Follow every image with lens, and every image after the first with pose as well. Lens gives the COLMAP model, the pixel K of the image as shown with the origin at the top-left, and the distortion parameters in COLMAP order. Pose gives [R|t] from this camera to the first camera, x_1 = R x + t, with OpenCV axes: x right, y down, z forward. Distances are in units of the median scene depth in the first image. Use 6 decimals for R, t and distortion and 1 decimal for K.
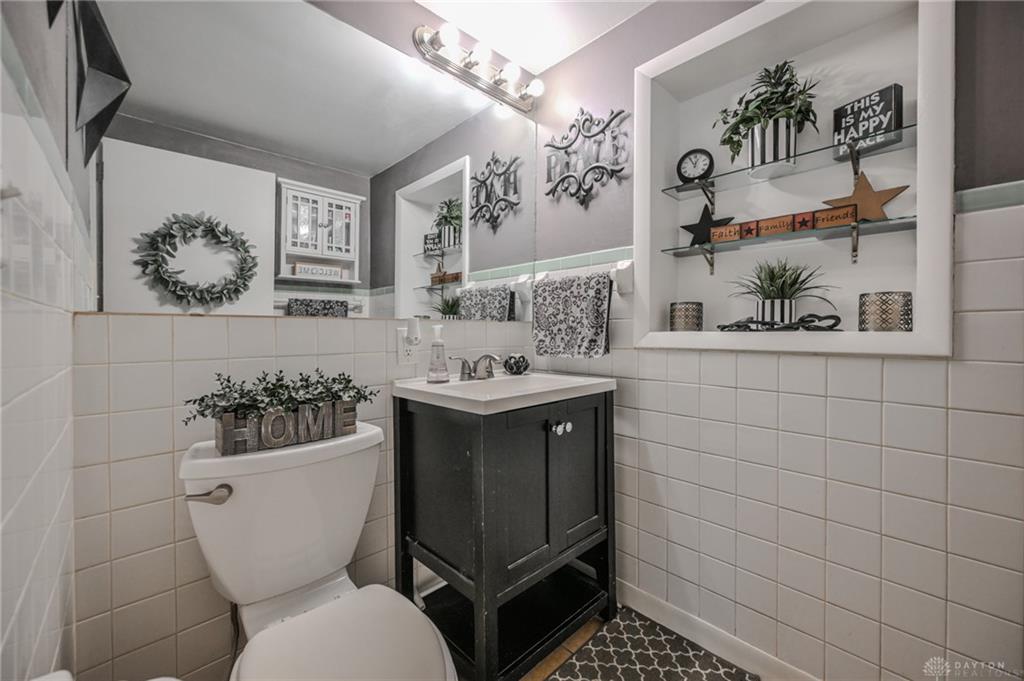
lens RADIAL K [[414.8, 0, 532.4], [0, 414.8, 335.9], [0, 0, 1]] dist [0.001505, -0.001512]
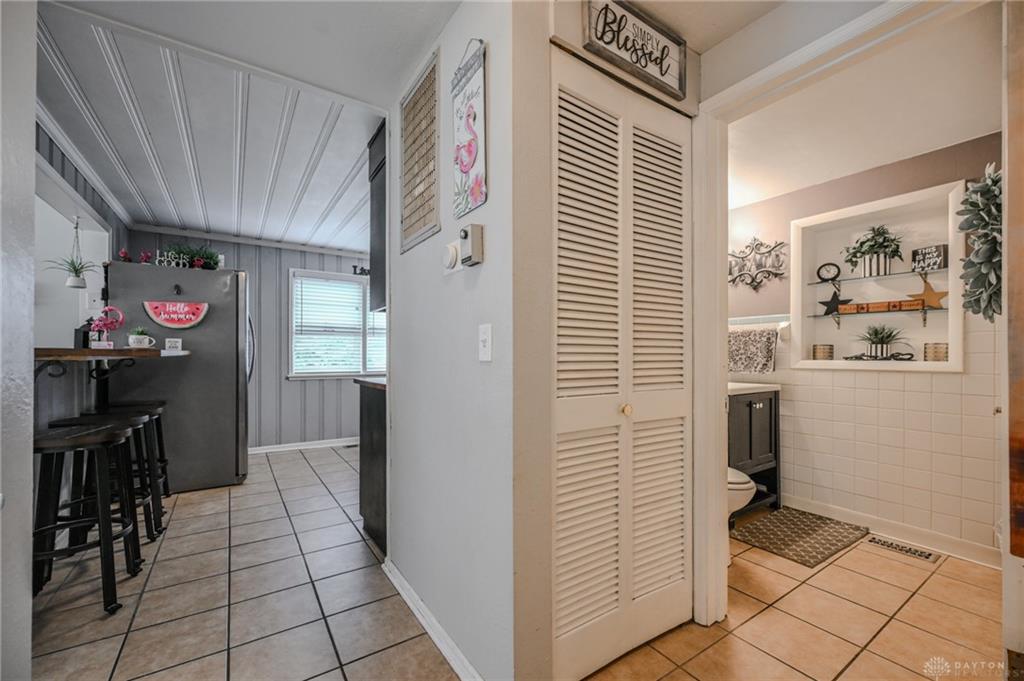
lens RADIAL K [[414.8, 0, 498.8], [0, 414.8, 356.0], [0, 0, 1]] dist [0.001505, -0.001512]
pose [[0.970773, 0.005533, -0.239937, -0.629068], [-0.007975, 0.999926, -0.009209, 0.000212], [0.239868, 0.010853, 0.970745, -1.225136]]
